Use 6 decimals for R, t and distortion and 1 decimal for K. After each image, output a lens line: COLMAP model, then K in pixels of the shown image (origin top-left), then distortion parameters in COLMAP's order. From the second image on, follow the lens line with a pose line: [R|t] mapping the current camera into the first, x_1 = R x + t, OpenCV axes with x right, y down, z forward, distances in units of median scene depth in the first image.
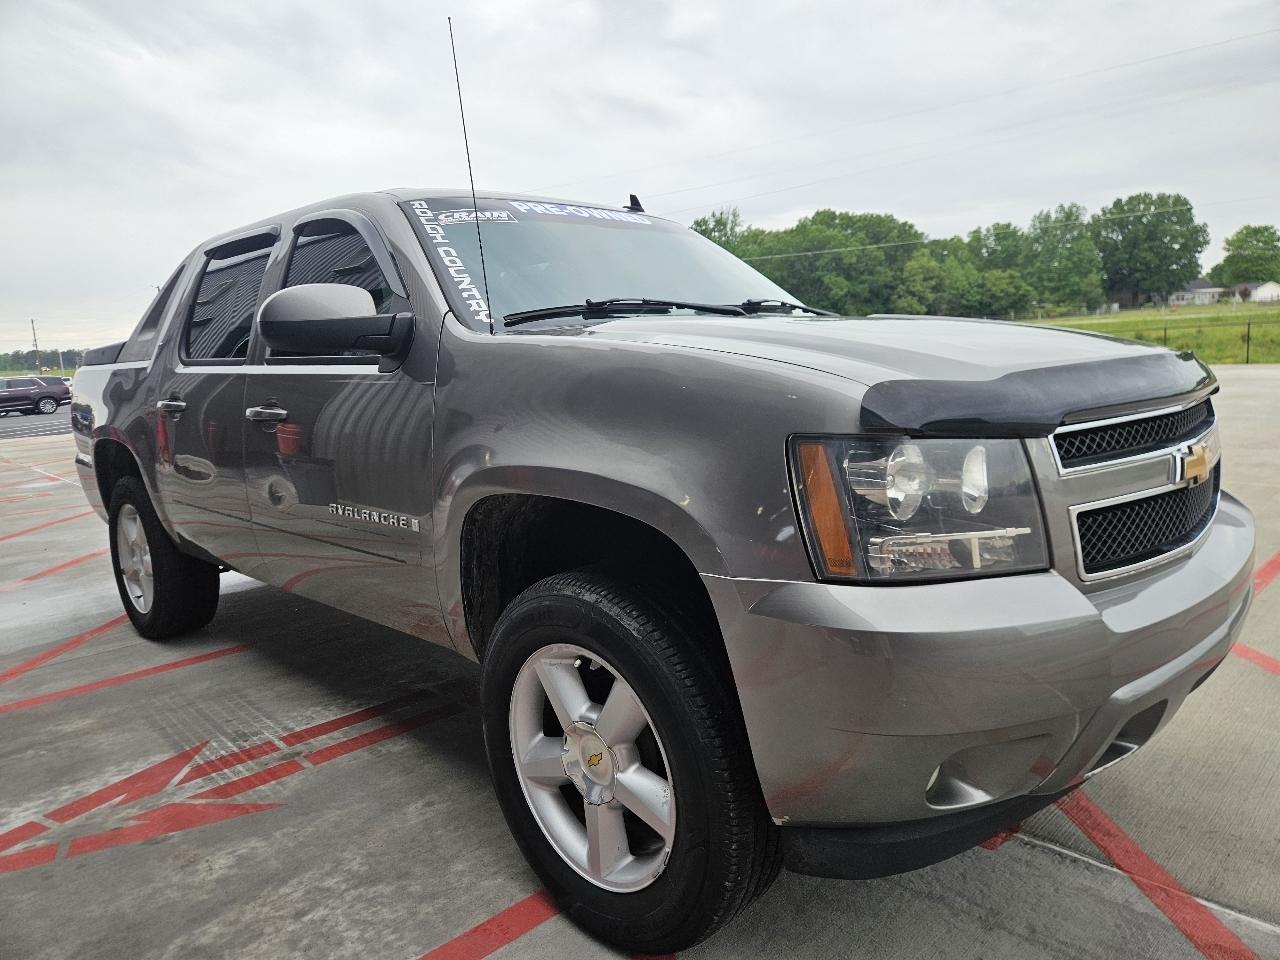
lens RADIAL K [[855.7, 0, 631.9], [0, 855.7, 472.9], [0, 0, 1]] dist [0.055015, -0.044234]
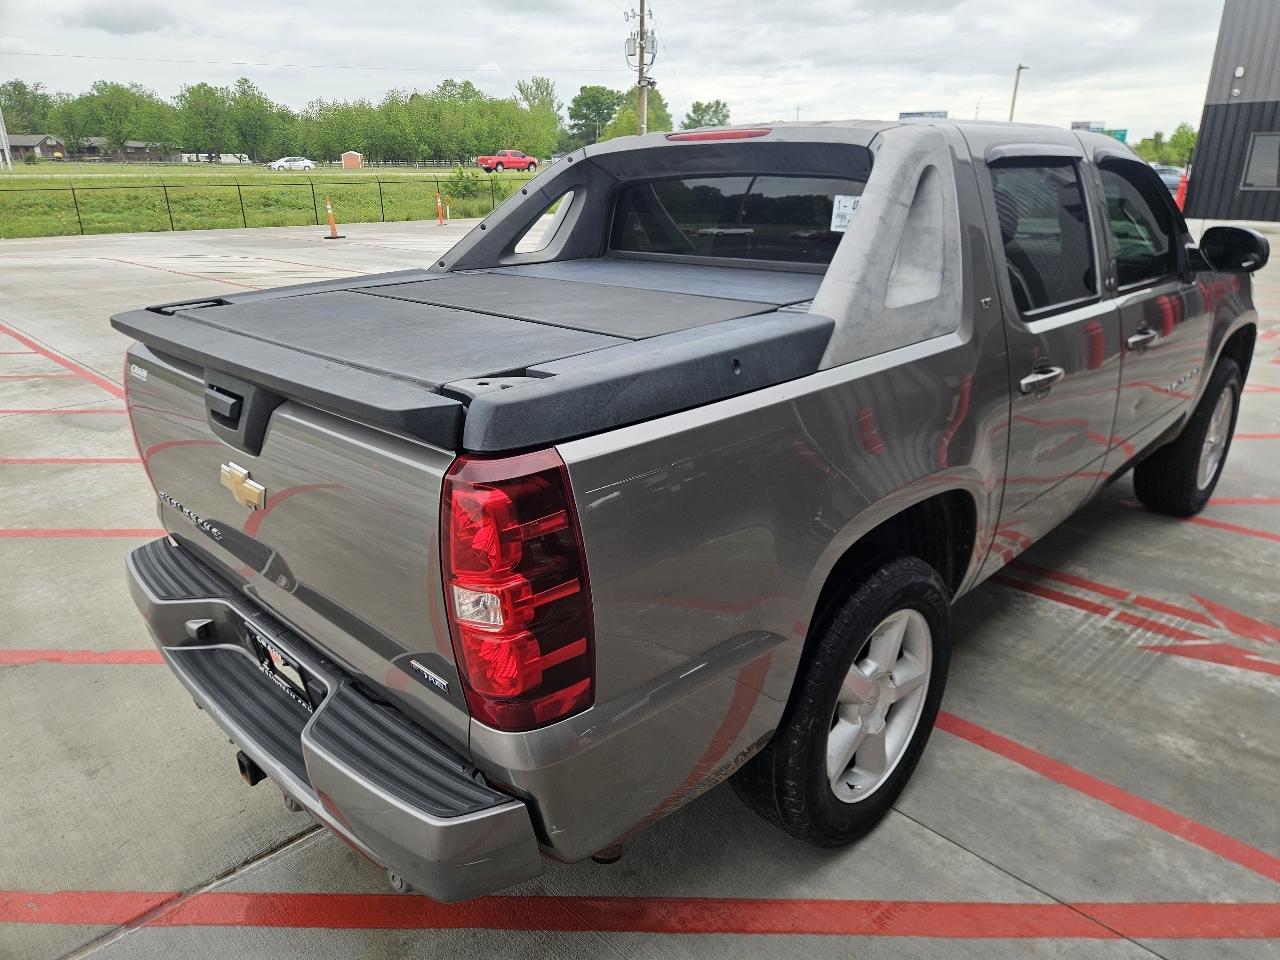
lens RADIAL K [[855.7, 0, 643.9], [0, 855.7, 481.1], [0, 0, 1]] dist [0.055015, -0.044234]
pose [[-0.010467, -0.294256, 0.955669, -1.470576], [0.150769, 0.944331, 0.292416, -0.306003], [-0.988514, 0.147146, 0.034481, 1.549114]]
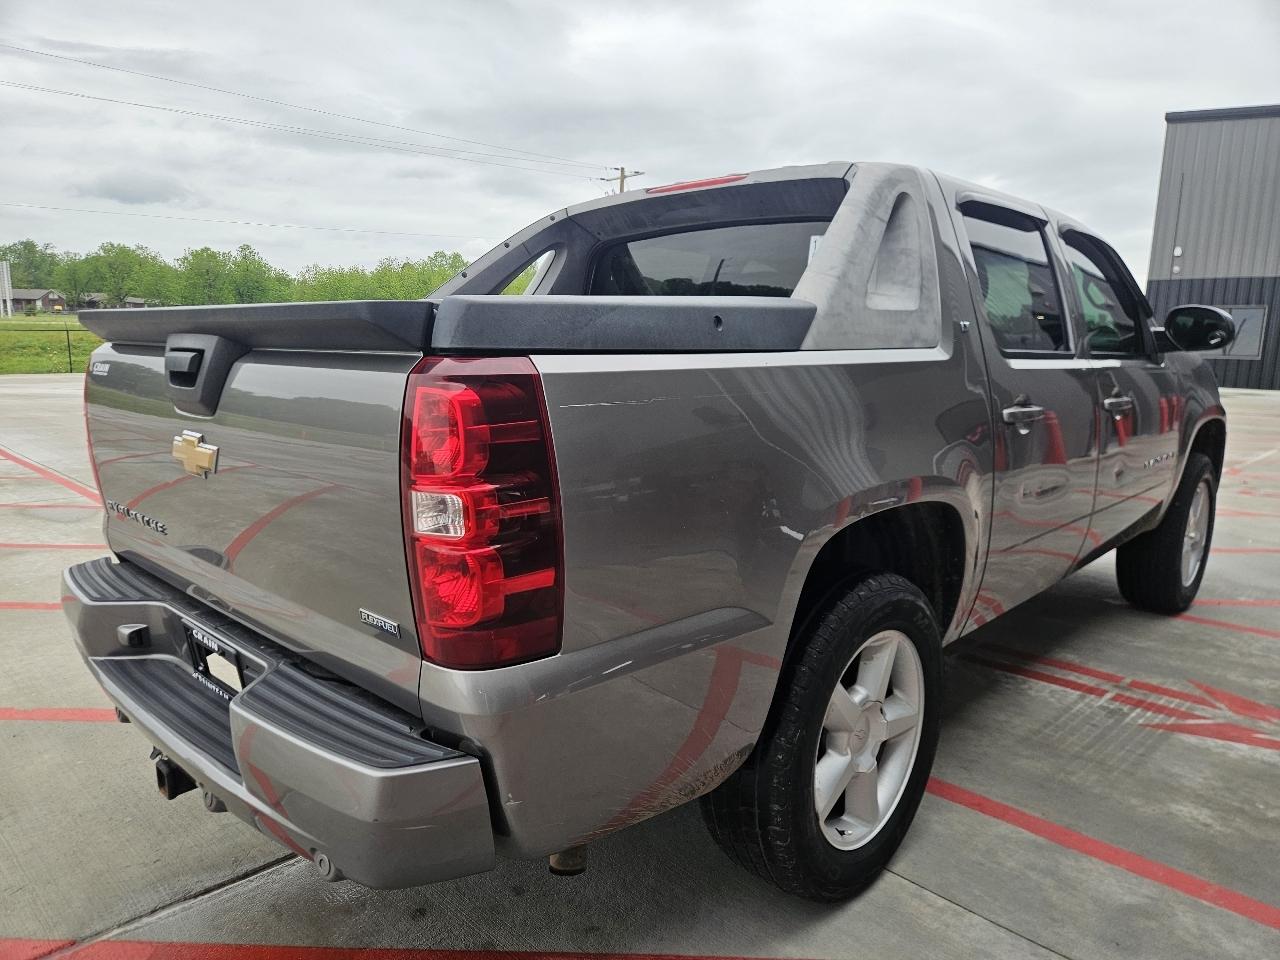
lens RADIAL K [[855.7, 0, 627.7], [0, 855.7, 487.9], [0, 0, 1]] dist [0.055015, -0.044234]
pose [[-0.020064, -0.125892, 0.991841, -1.466084], [0.126180, 0.983790, 0.127423, -0.177177], [-0.991804, 0.127707, -0.003854, 1.570297]]
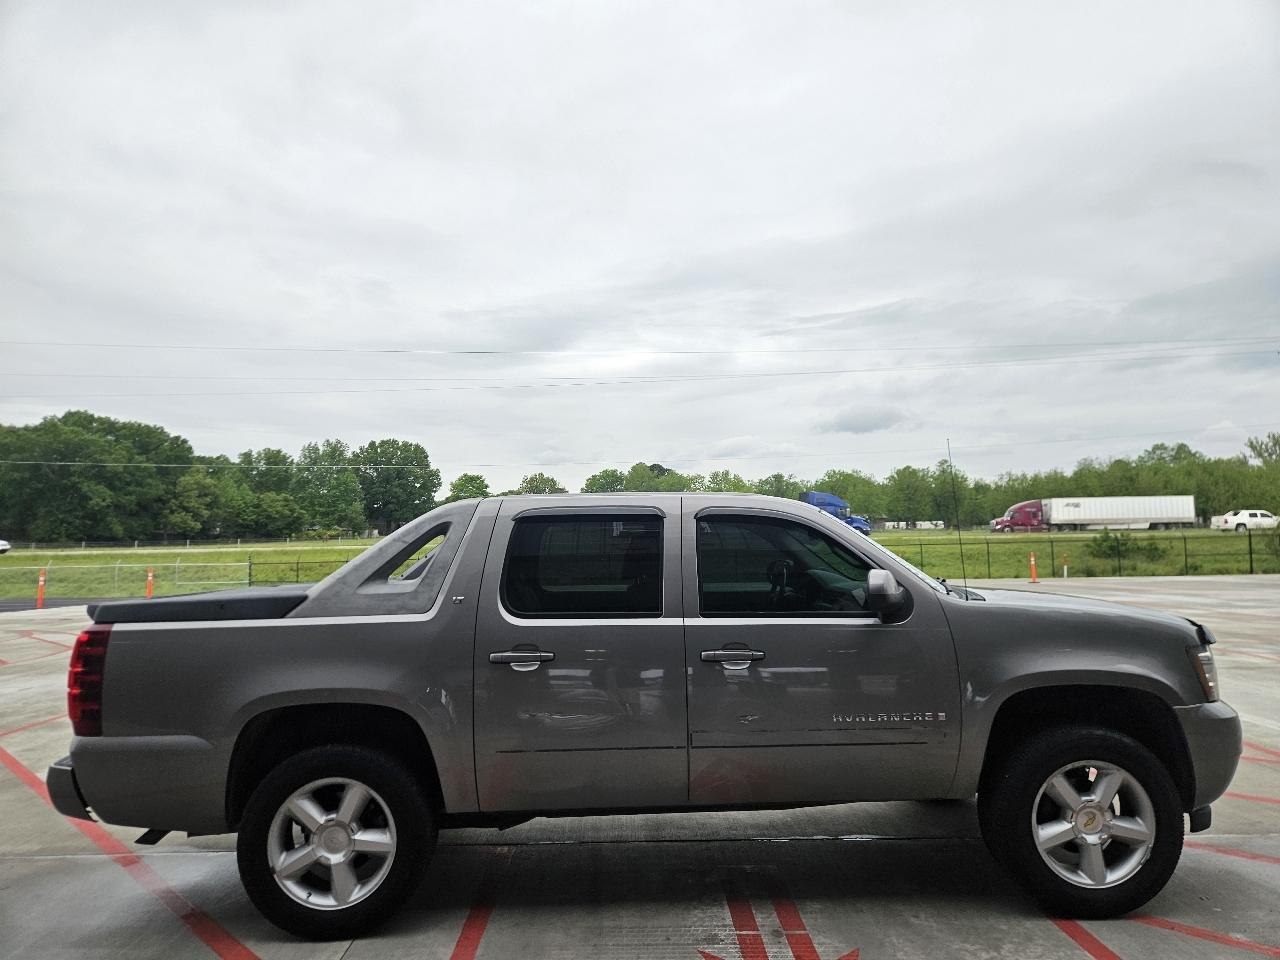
lens RADIAL K [[855.7, 0, 625.4], [0, 855.7, 478.6], [0, 0, 1]] dist [0.055015, -0.044234]
pose [[0.686661, 0.088966, 0.721513, -1.440172], [0.088047, 0.975000, -0.204016, -0.075997], [-0.721626, 0.203617, 0.661662, 0.181683]]
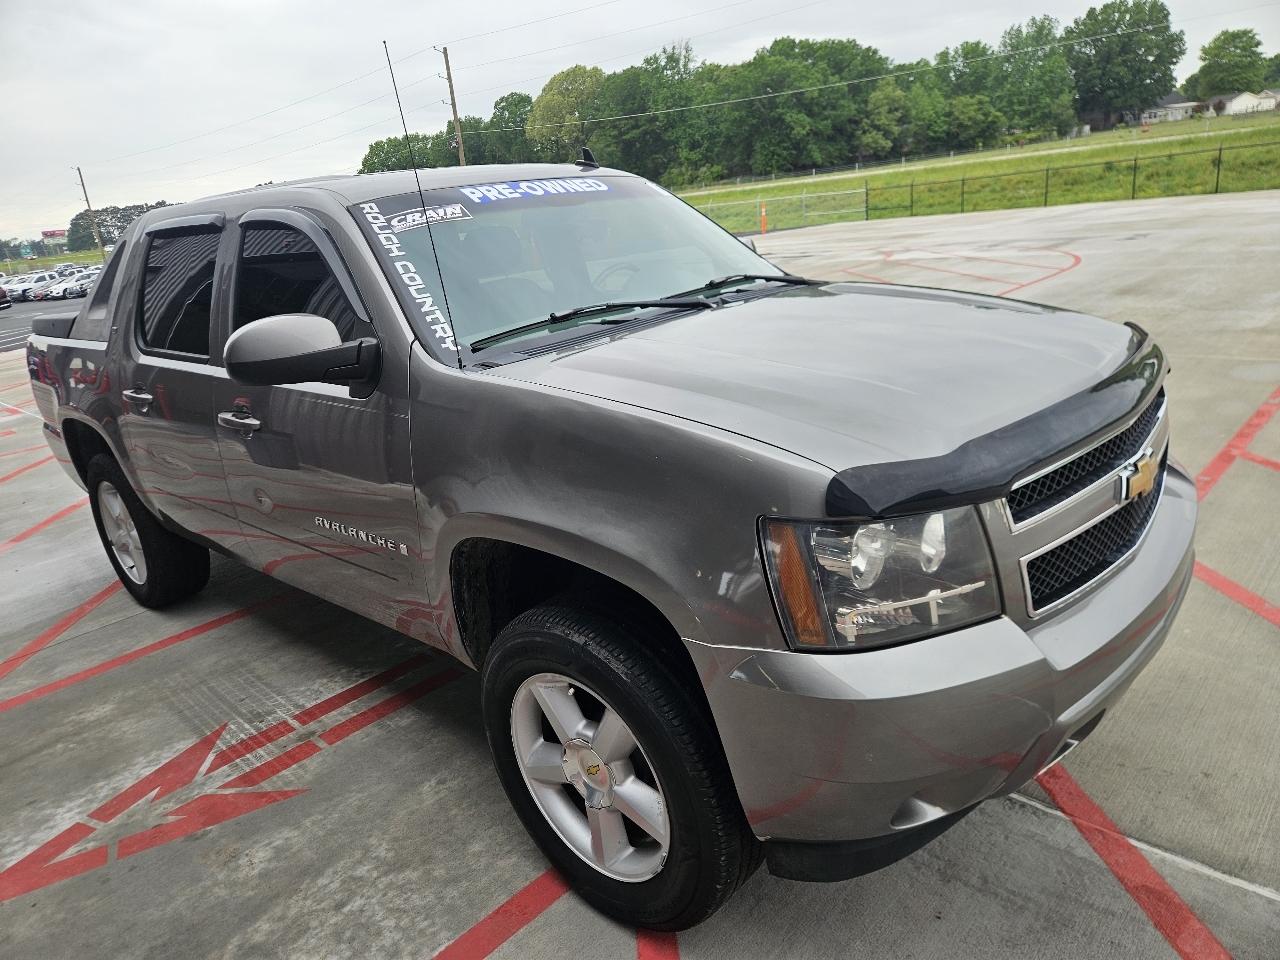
lens RADIAL K [[855.7, 0, 618.8], [0, 855.7, 481.6], [0, 0, 1]] dist [0.055015, -0.044234]
pose [[0.997661, -0.066627, 0.015281, -0.001450], [0.063086, 0.983511, 0.169490, -0.135044], [-0.026322, -0.168129, 0.985413, -0.015840]]
